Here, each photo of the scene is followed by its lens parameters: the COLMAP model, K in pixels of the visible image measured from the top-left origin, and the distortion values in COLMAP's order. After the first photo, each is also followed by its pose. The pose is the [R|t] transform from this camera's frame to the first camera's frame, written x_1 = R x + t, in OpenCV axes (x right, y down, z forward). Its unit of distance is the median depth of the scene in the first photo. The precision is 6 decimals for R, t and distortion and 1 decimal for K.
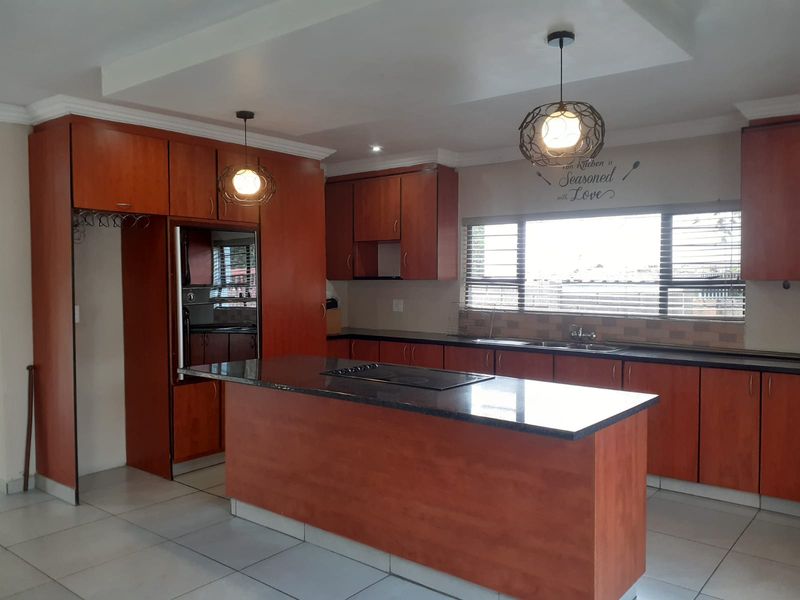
lens RADIAL K [[646.2, 0, 397.7], [0, 646.2, 299.6], [0, 0, 1]] dist [0.120085, -0.200990]
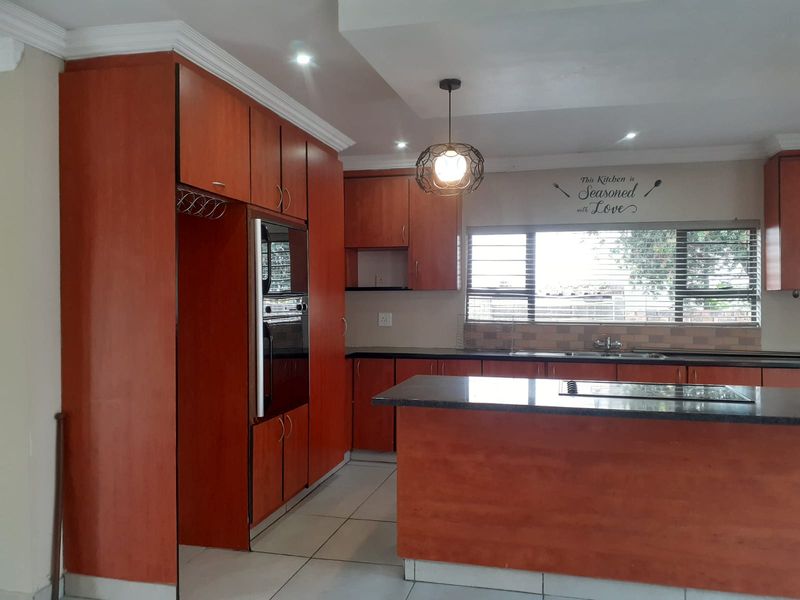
lens RADIAL K [[646.2, 0, 397.7], [0, 646.2, 299.6], [0, 0, 1]] dist [0.120085, -0.200990]
pose [[0.903879, -0.002250, 0.427782, -0.457078], [0.014075, 0.999601, -0.024481, 0.005076], [-0.427556, 0.028149, 0.903550, 0.207844]]
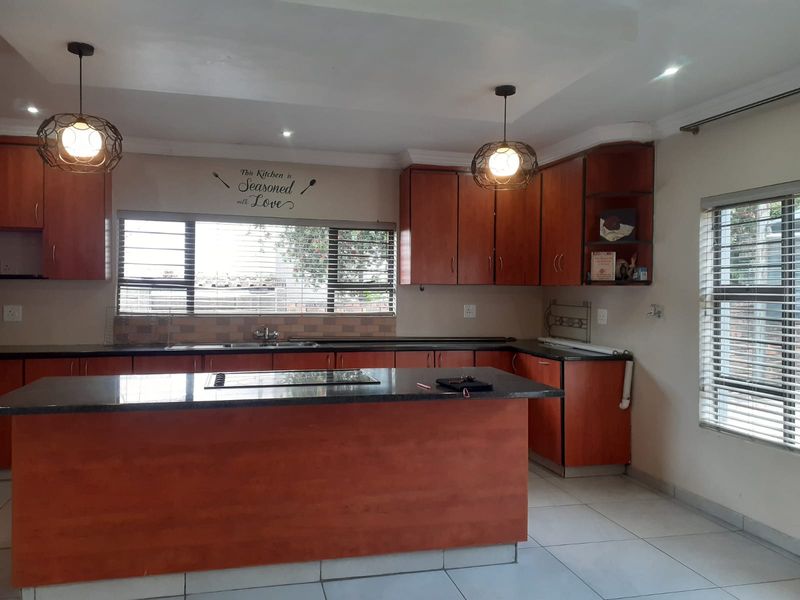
lens RADIAL K [[646.2, 0, 397.7], [0, 646.2, 299.6], [0, 0, 1]] dist [0.120085, -0.200990]
pose [[0.597551, -0.007251, 0.801798, -0.434640], [0.017333, 0.999842, -0.003875, 0.005410], [-0.801644, 0.016213, 0.597582, 0.197880]]
